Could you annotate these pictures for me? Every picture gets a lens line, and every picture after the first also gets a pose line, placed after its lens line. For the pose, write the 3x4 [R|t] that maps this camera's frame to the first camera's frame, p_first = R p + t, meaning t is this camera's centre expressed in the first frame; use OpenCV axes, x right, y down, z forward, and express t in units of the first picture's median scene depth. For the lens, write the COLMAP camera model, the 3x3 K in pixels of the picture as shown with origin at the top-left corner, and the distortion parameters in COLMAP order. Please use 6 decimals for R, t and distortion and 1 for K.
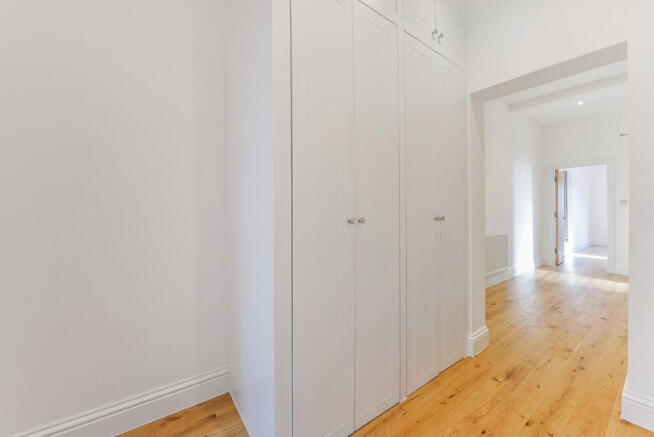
lens RADIAL K [[258.6, 0, 326.8], [0, 258.6, 215.2], [0, 0, 1]] dist [-0.009747, -0.000853]
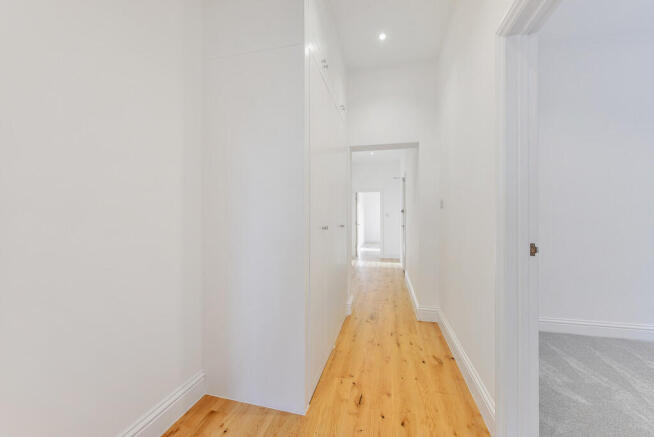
lens RADIAL K [[258.6, 0, 327.7], [0, 258.6, 219.5], [0, 0, 1]] dist [-0.009747, -0.000853]
pose [[0.756364, 0.006746, 0.654117, -0.626165], [0.002452, 0.999911, -0.013148, -0.000995], [-0.654147, 0.011549, 0.756279, -0.103414]]
